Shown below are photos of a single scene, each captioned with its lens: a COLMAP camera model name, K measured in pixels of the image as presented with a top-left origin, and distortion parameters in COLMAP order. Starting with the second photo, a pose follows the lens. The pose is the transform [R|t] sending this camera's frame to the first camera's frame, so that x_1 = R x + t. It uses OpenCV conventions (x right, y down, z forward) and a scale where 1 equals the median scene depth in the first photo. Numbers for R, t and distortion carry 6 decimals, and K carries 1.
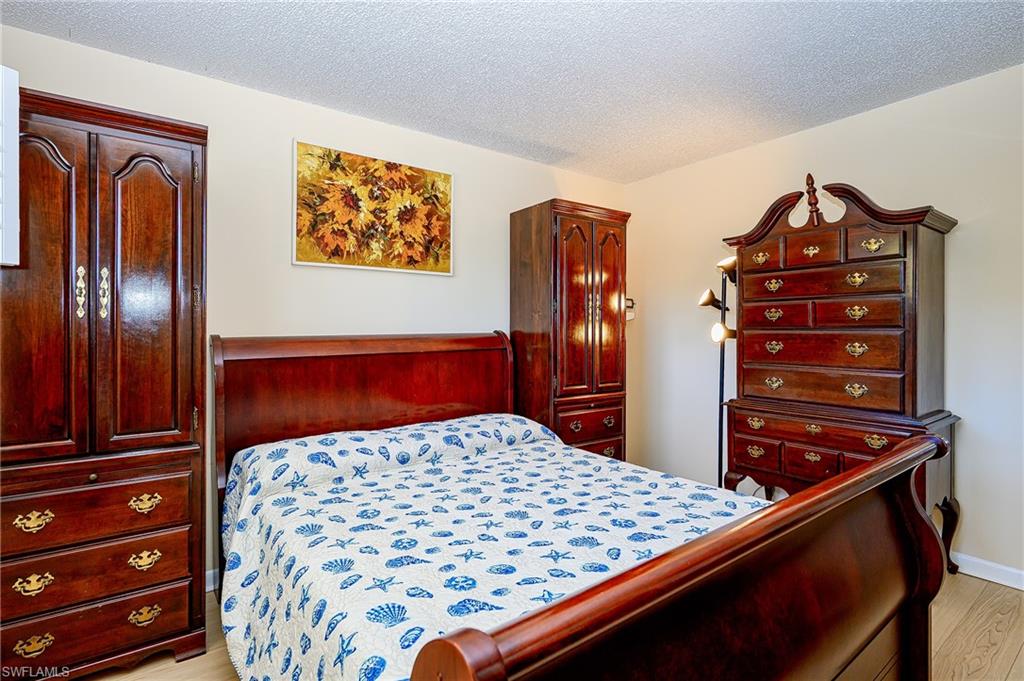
lens RADIAL K [[503.1, 0, 512.2], [0, 503.1, 335.3], [0, 0, 1]] dist [-0.003093, 0.001126]
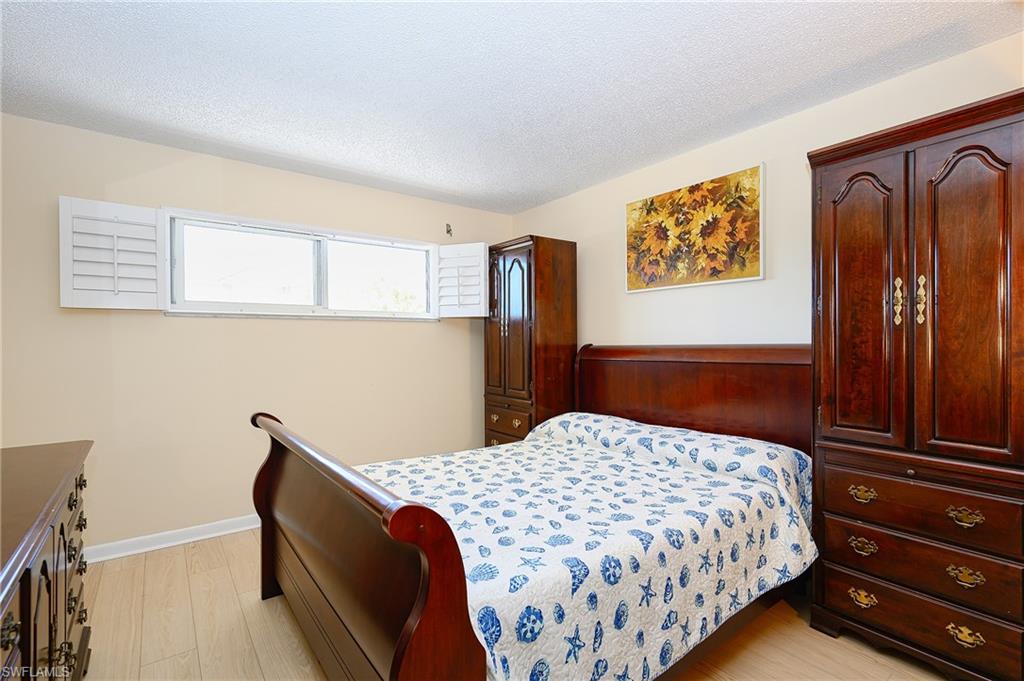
lens RADIAL K [[476.7, 0, 512.2], [0, 476.7, 341.8], [0, 0, 1]] dist [0.019012, 0.001199]
pose [[-0.000918, 0.006290, -0.999980, 0.804567], [-0.000174, 0.999980, 0.006290, -0.013921], [1.000000, 0.000179, -0.000917, 0.621873]]
